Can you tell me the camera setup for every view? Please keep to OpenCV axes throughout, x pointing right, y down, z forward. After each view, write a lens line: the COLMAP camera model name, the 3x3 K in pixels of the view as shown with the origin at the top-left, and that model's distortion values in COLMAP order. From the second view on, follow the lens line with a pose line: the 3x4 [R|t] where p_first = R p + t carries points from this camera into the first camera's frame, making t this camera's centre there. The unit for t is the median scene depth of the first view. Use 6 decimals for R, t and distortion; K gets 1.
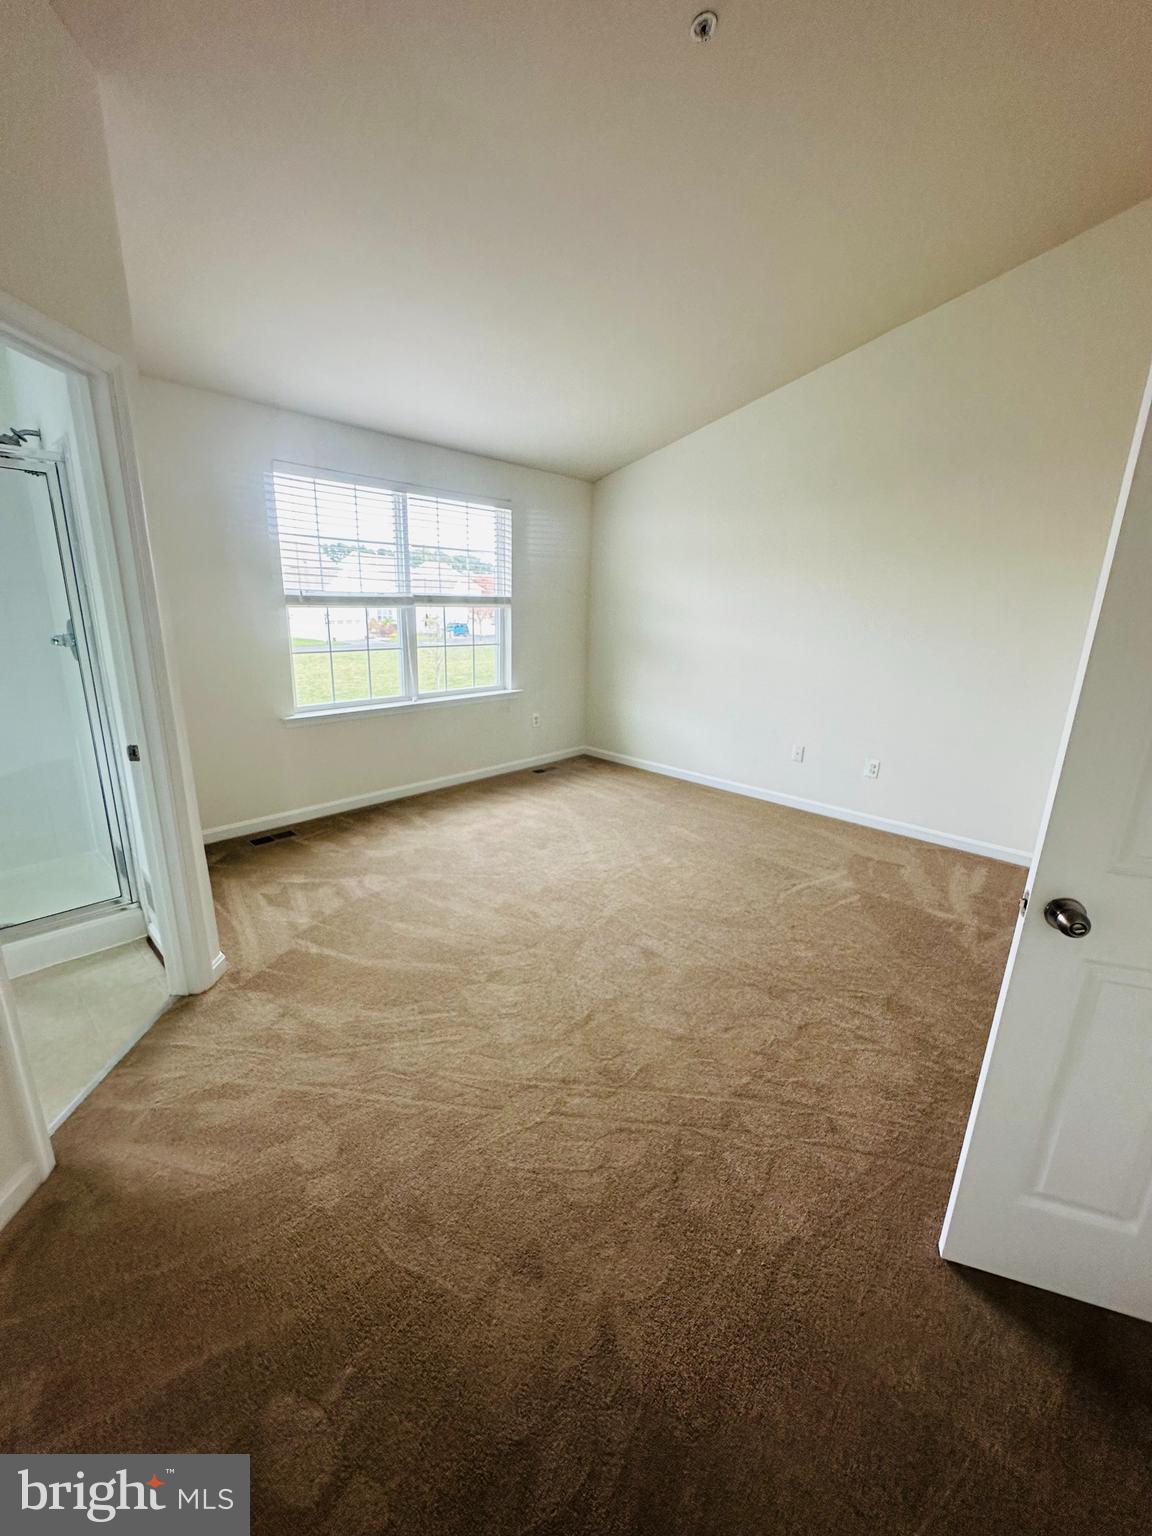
lens RADIAL K [[610.7, 0, 577.0], [0, 610.7, 762.3], [0, 0, 1]] dist [-0.002477, -0.000398]
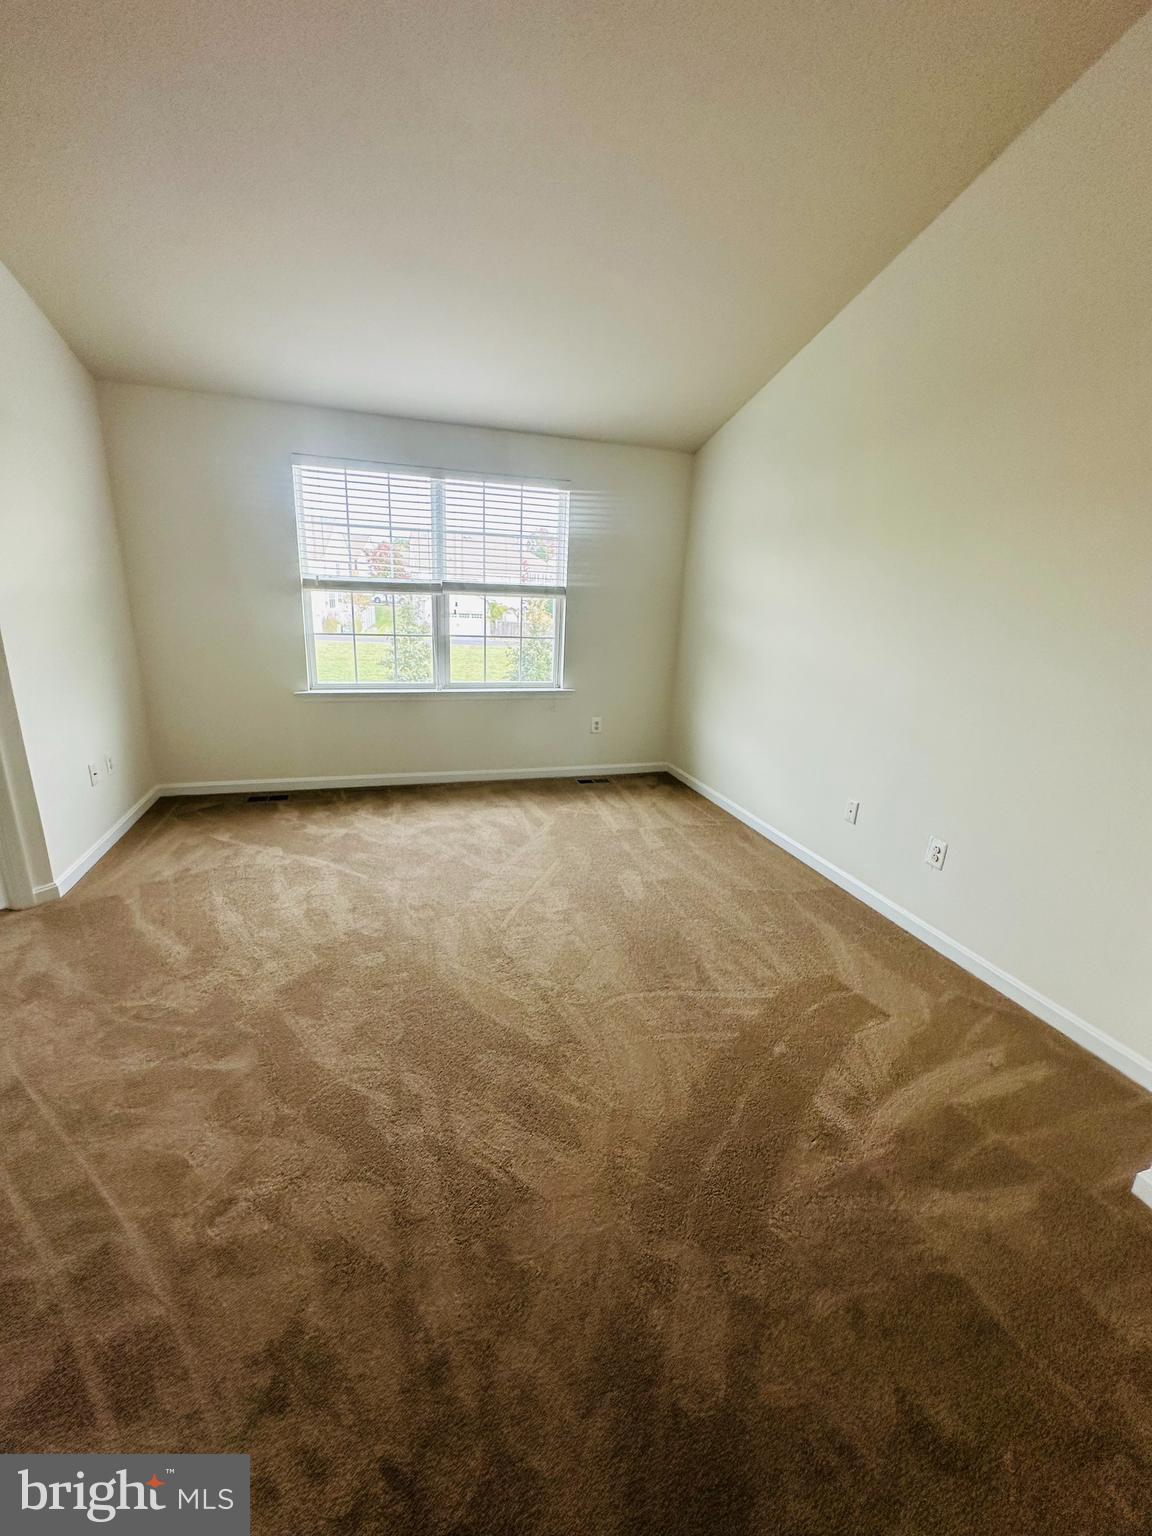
lens RADIAL K [[610.7, 0, 560.0], [0, 610.7, 762.9], [0, 0, 1]] dist [-0.002477, -0.000398]
pose [[0.868462, 0.141810, -0.475041, 0.431246], [-0.144570, 0.989011, 0.030940, -0.045825], [0.474209, 0.041807, 0.879419, 0.249998]]
